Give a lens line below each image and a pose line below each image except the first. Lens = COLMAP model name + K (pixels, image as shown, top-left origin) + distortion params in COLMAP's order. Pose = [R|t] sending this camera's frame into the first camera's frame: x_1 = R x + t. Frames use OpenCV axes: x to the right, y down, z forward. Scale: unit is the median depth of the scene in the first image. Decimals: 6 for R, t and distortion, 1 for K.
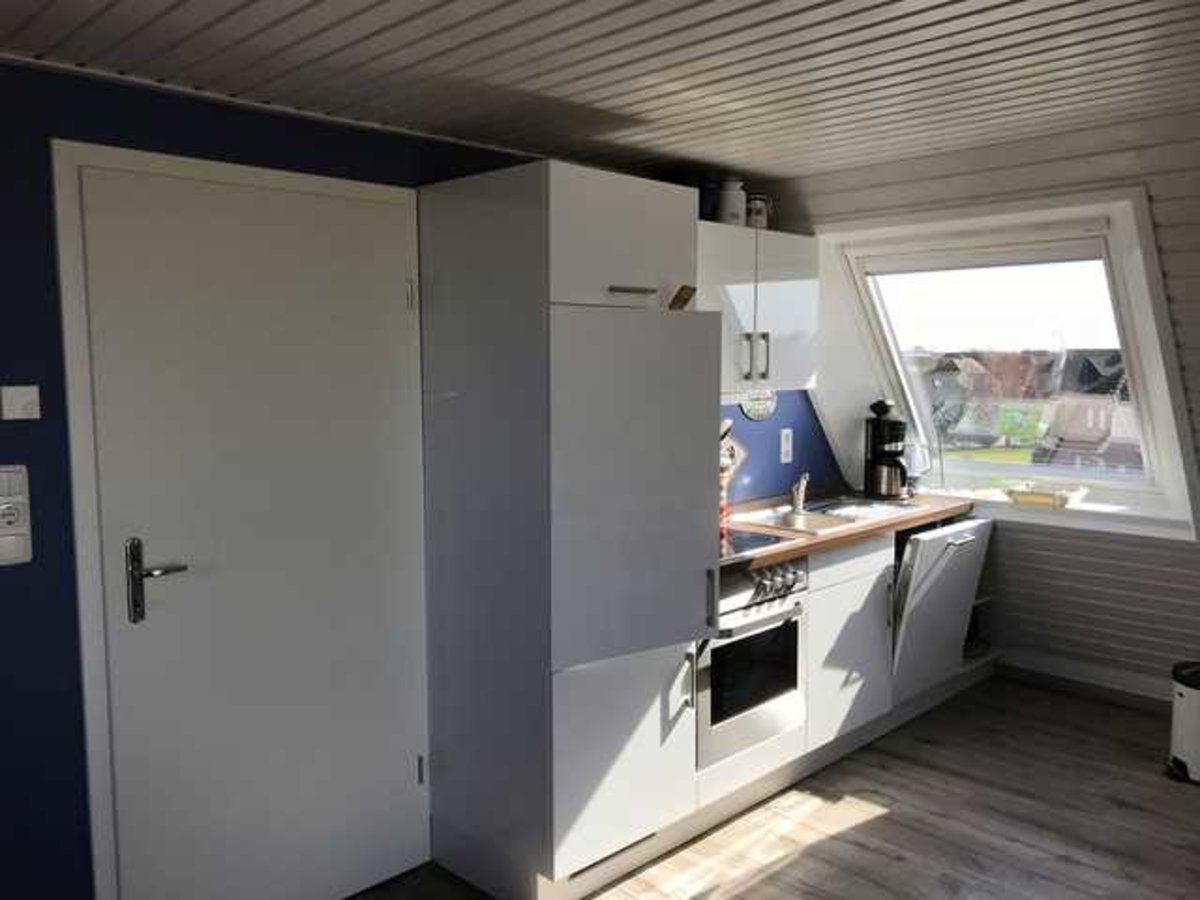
lens RADIAL K [[983.1, 0, 600.5], [0, 983.1, 450.8], [0, 0, 1]] dist [0.035454, -0.027622]
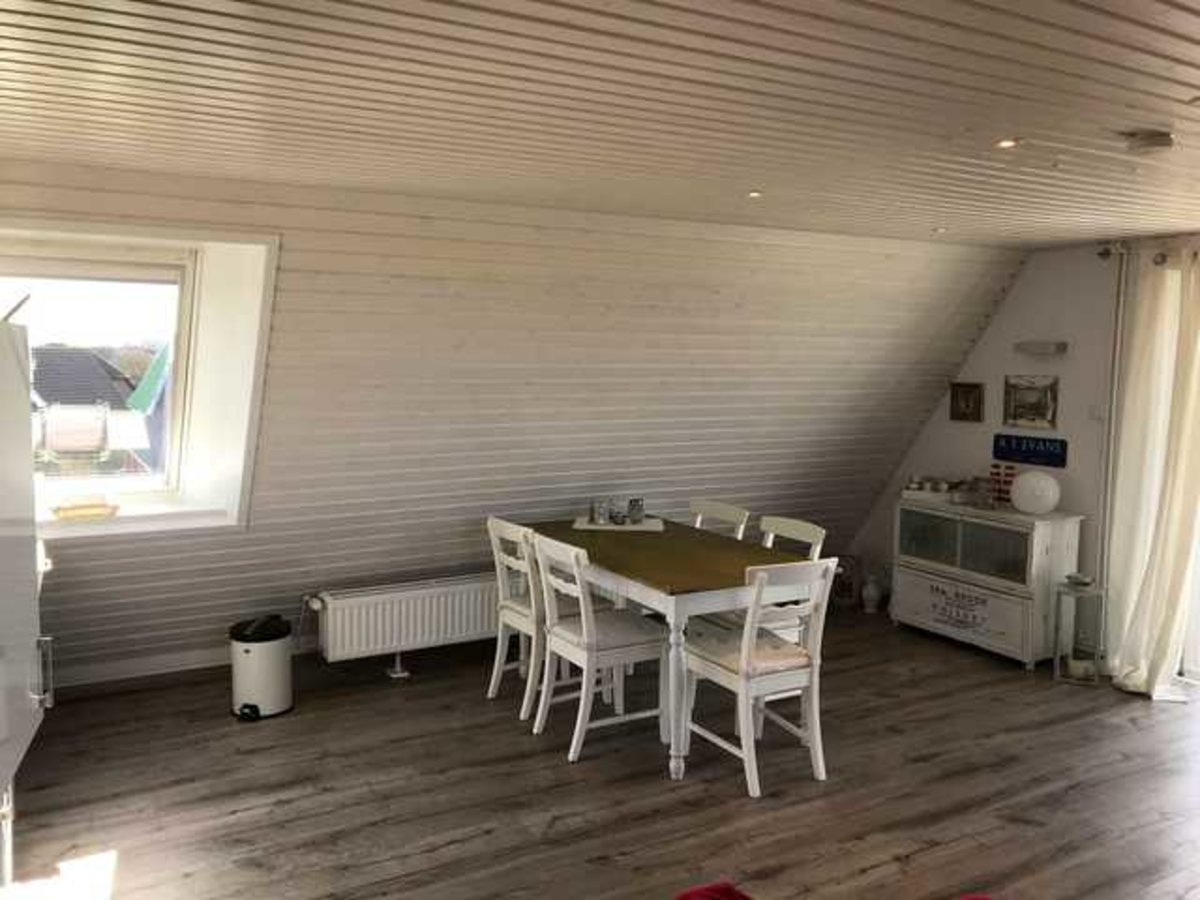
lens RADIAL K [[983.1, 0, 600.9], [0, 983.1, 444.9], [0, 0, 1]] dist [0.035454, -0.027622]
pose [[0.247822, -0.077042, 0.965737, -0.454501], [0.081825, 0.994936, 0.058374, -0.039834], [-0.965344, 0.064555, 0.252871, 0.264638]]
